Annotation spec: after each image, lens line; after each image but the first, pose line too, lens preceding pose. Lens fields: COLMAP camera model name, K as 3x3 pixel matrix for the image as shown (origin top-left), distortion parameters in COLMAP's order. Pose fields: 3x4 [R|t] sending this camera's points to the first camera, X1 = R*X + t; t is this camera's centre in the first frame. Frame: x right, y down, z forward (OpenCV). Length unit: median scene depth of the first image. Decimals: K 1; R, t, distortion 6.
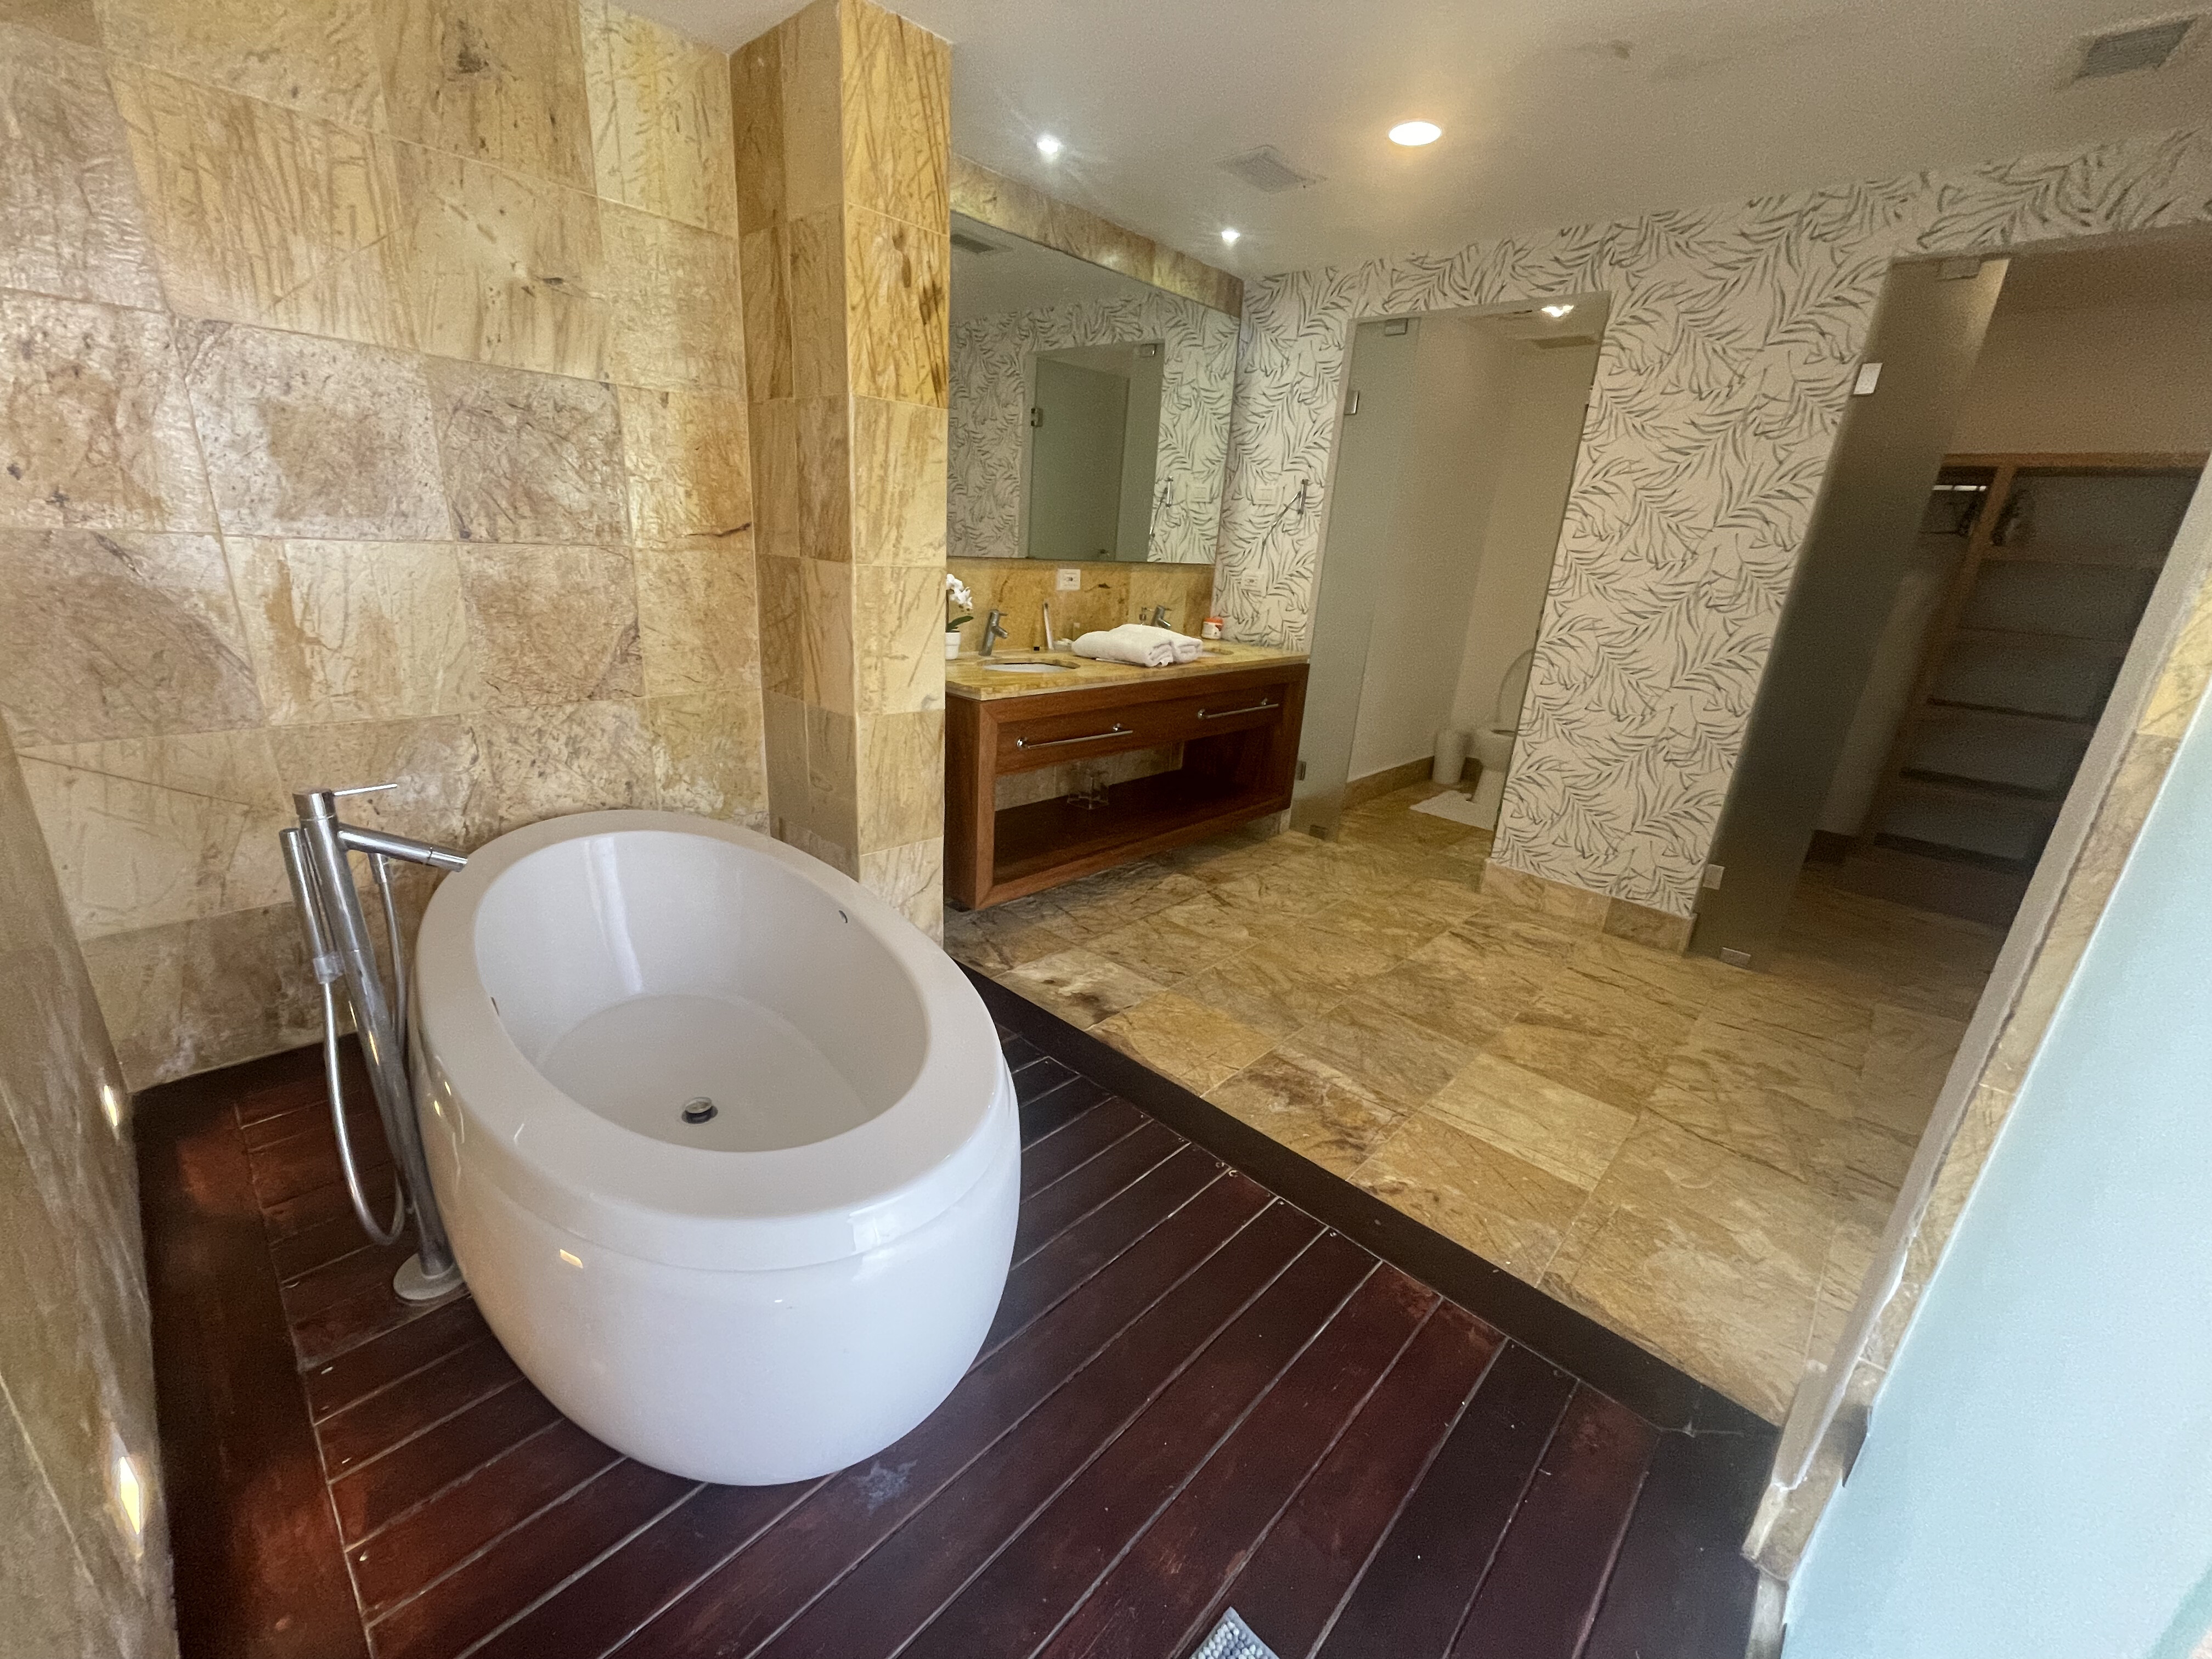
lens RADIAL K [[885.3, 0, 1099.4], [0, 885.3, 829.2], [0, 0, 1]] dist [0.000515, 0.001020]
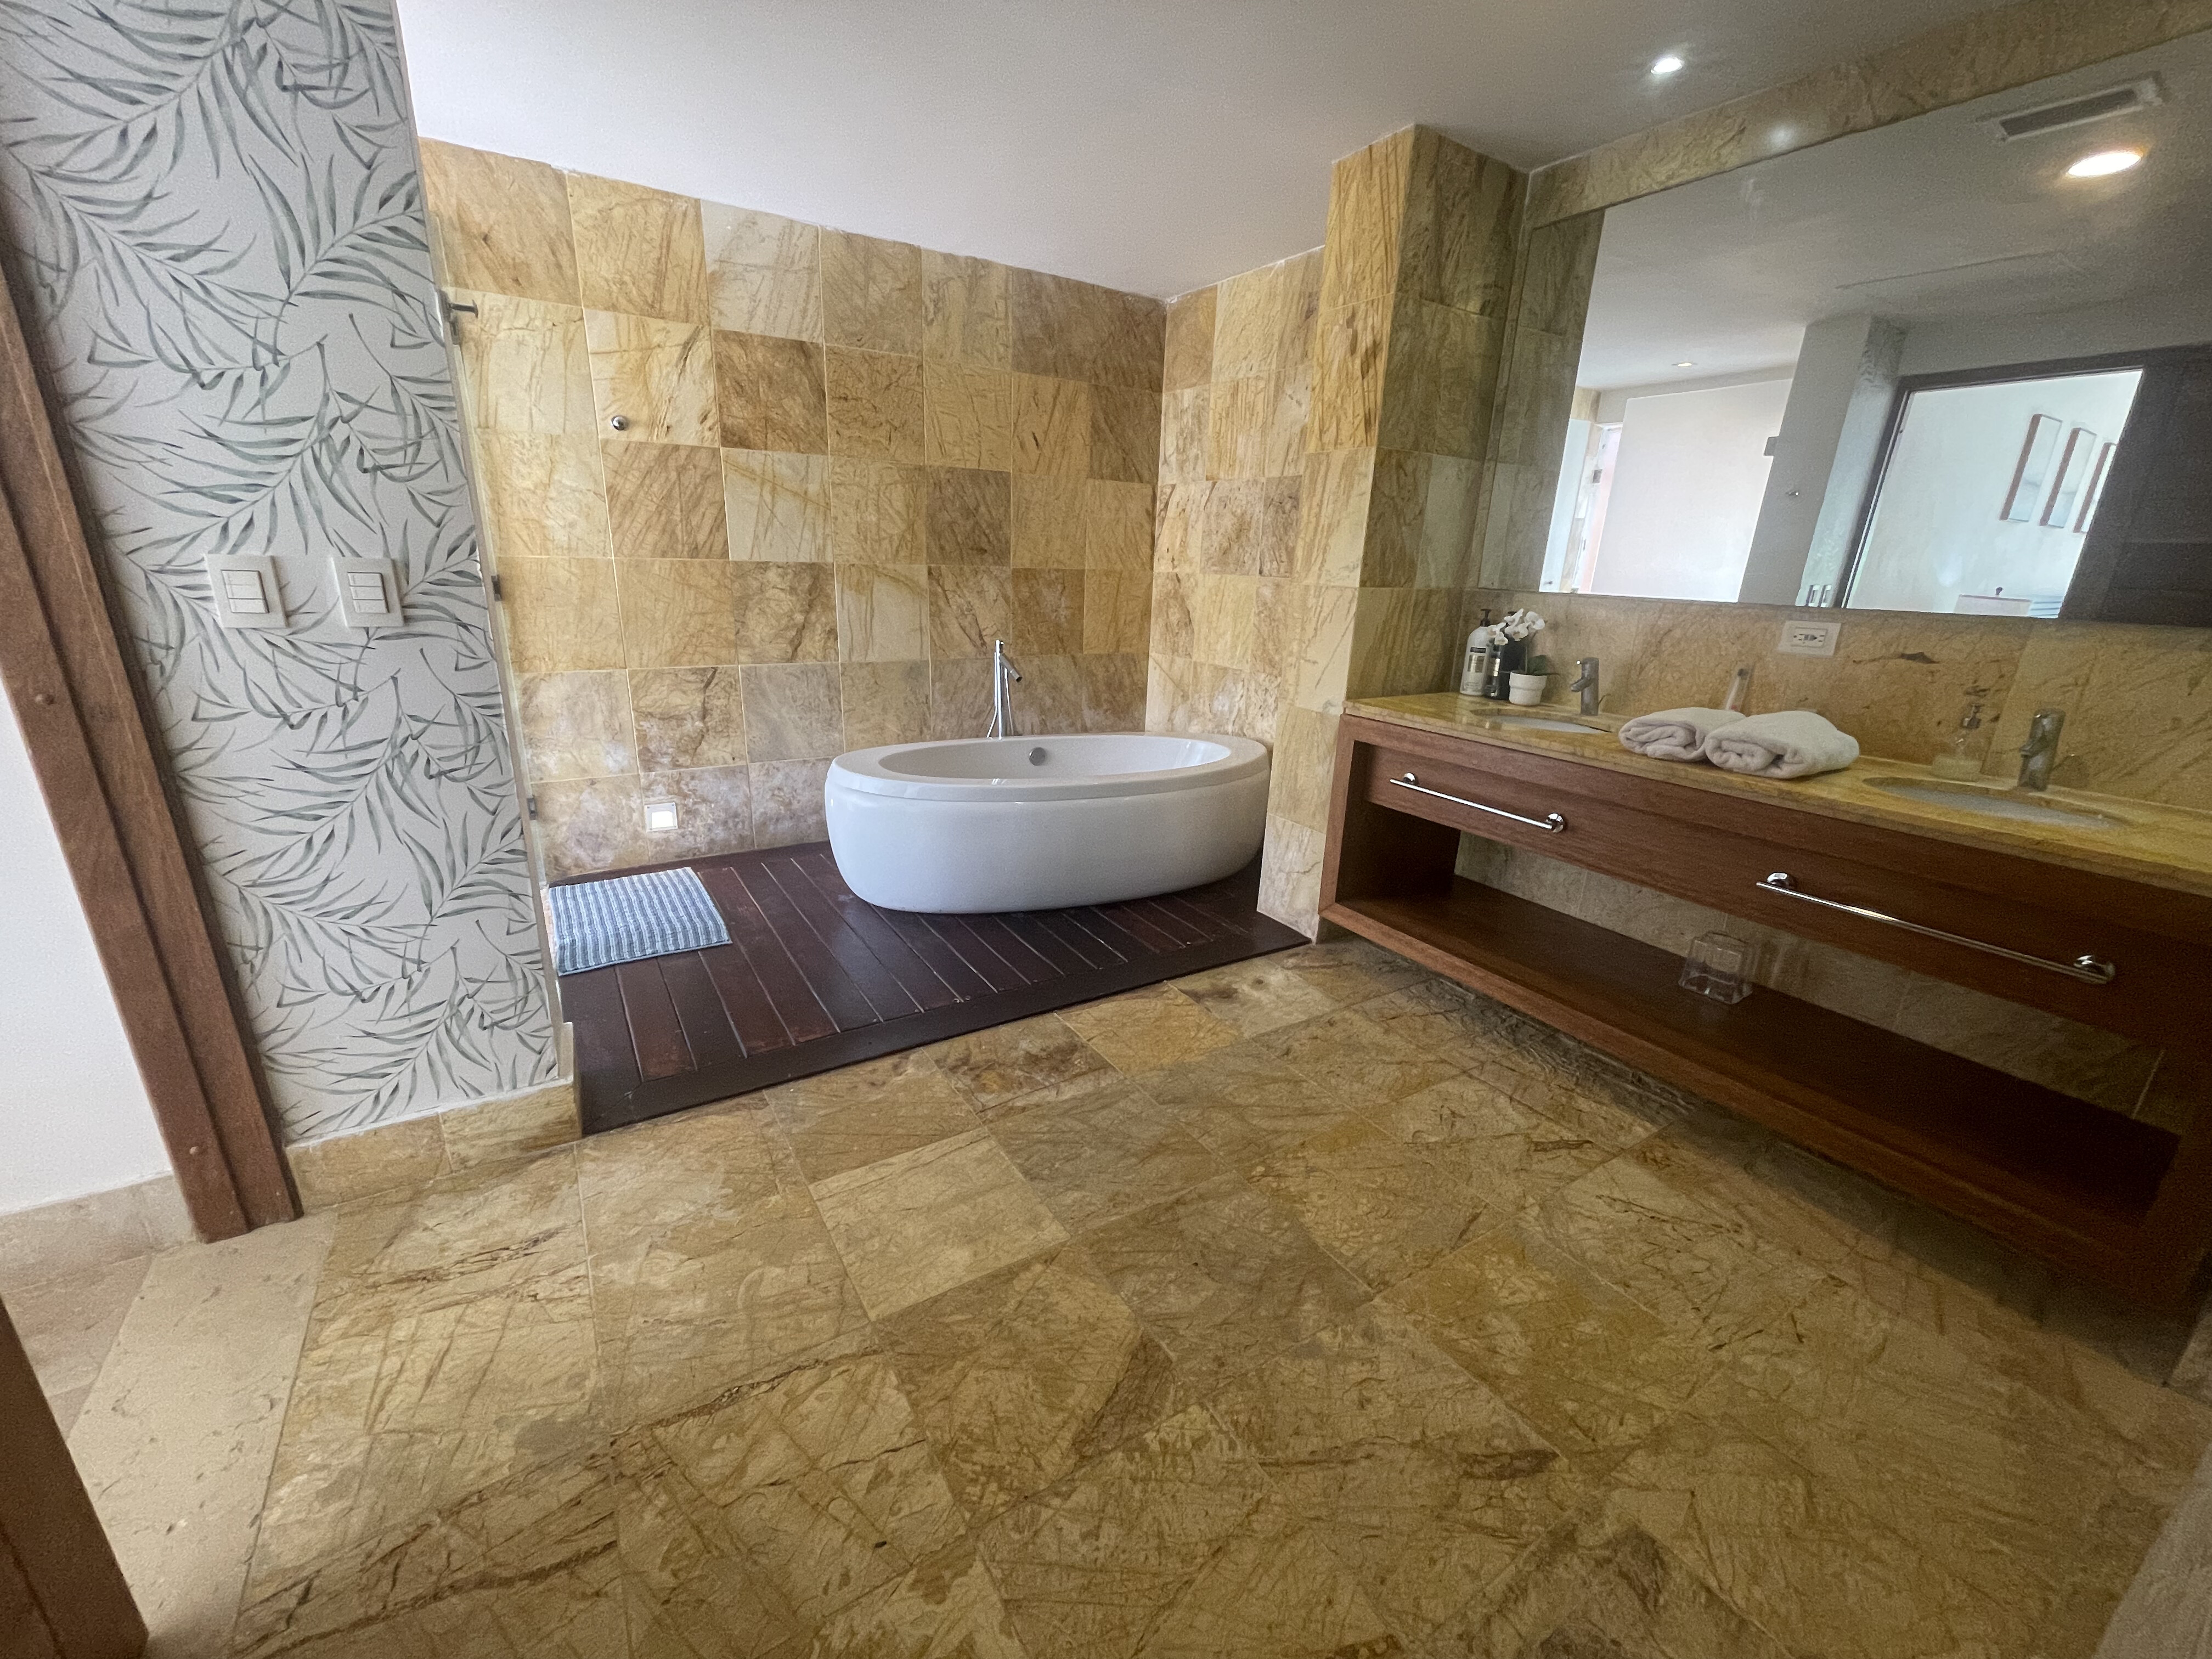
lens RADIAL K [[885.3, 0, 1098.5], [0, 885.3, 835.1], [0, 0, 1]] dist [0.000515, 0.001020]
pose [[-0.243113, 0.221932, -0.944268, 1.067582], [-0.361903, 0.882429, 0.300575, -0.252920], [0.899957, 0.414807, -0.134212, 1.041584]]
